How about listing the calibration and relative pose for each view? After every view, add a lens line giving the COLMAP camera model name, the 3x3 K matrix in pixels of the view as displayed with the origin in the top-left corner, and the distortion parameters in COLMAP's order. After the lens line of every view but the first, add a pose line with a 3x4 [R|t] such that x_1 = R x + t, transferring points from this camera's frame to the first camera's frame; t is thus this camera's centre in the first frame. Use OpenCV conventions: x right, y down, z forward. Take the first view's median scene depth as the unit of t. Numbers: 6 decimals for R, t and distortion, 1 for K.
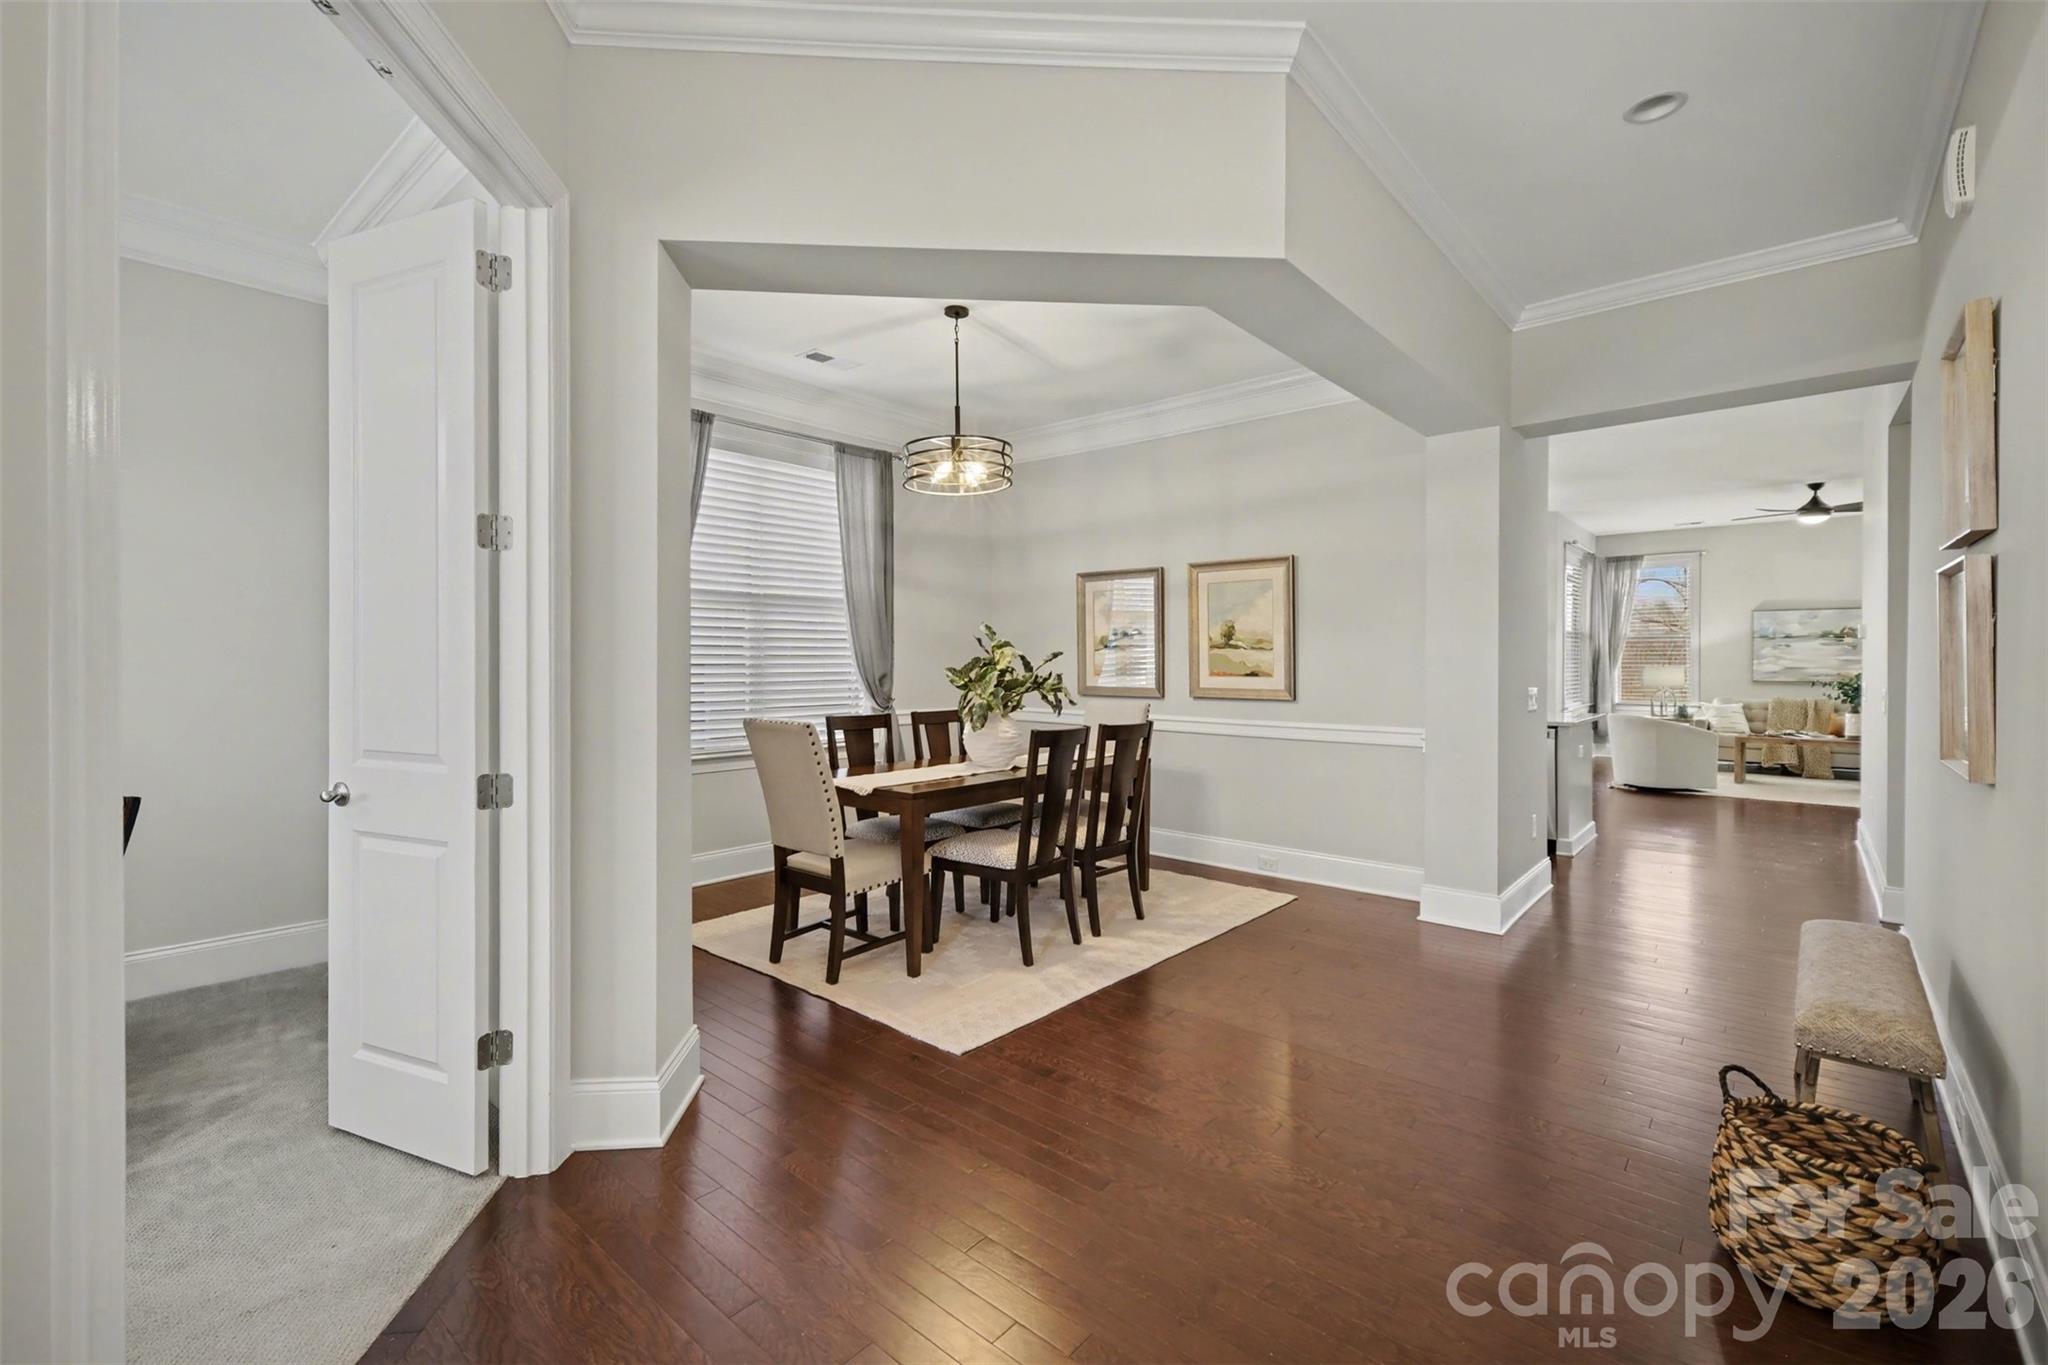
lens RADIAL K [[887.9, 0, 1023.3], [0, 887.9, 679.0], [0, 0, 1]] dist [-0.002822, -0.000034]
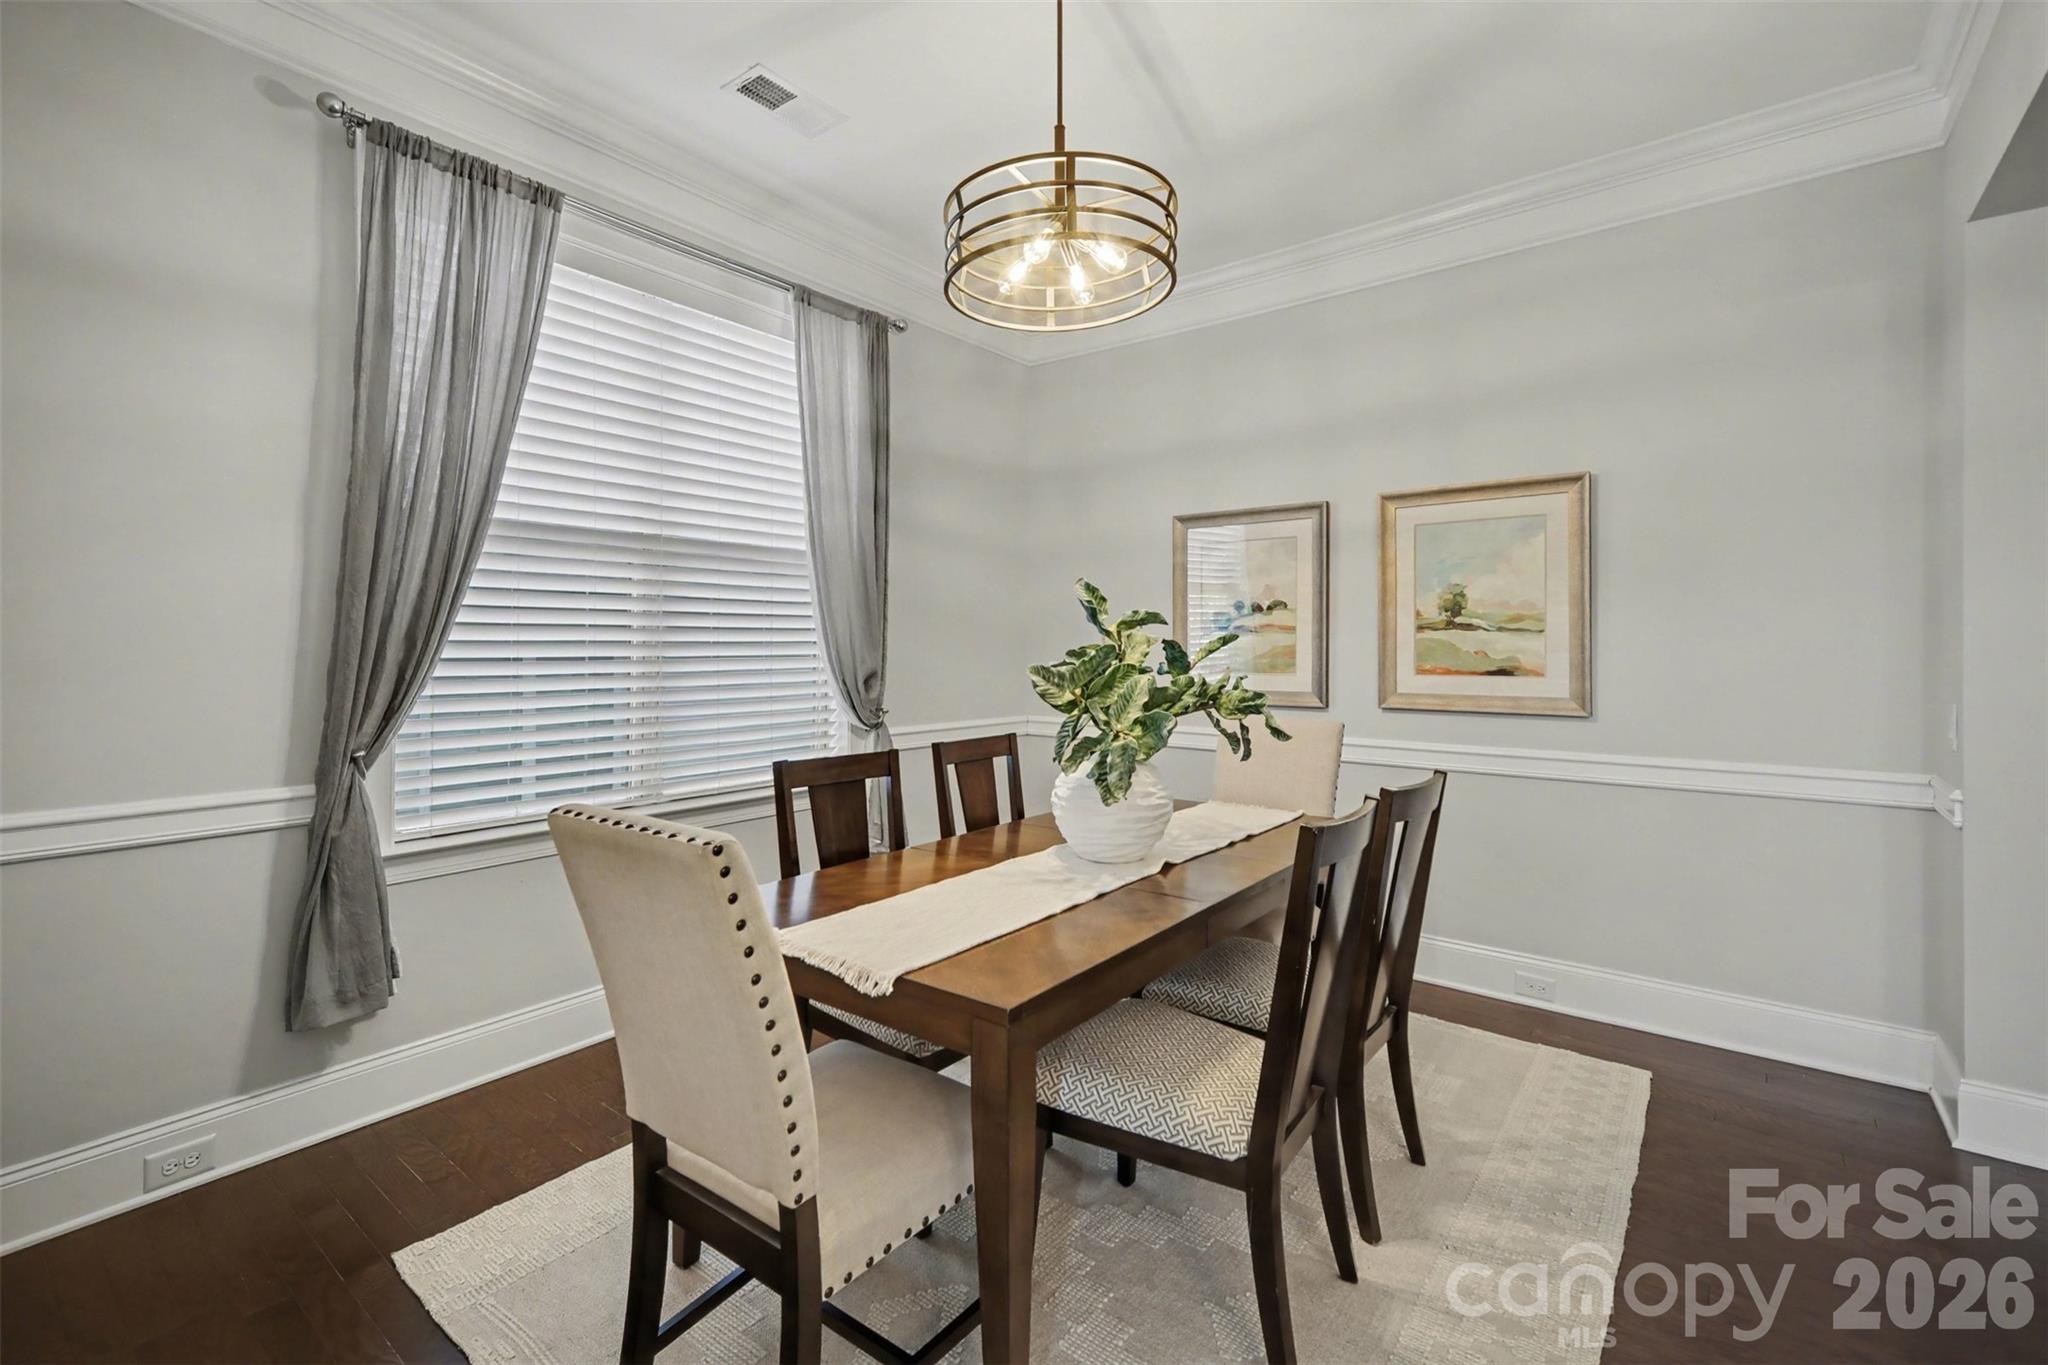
lens RADIAL K [[887.9, 0, 1097.8], [0, 887.9, 639.7], [0, 0, 1]] dist [-0.002822, -0.000034]
pose [[0.991985, -0.000909, 0.126356, -0.091427], [0.004511, 0.999592, -0.028216, -0.011323], [-0.126278, 0.028560, 0.991584, 0.419042]]
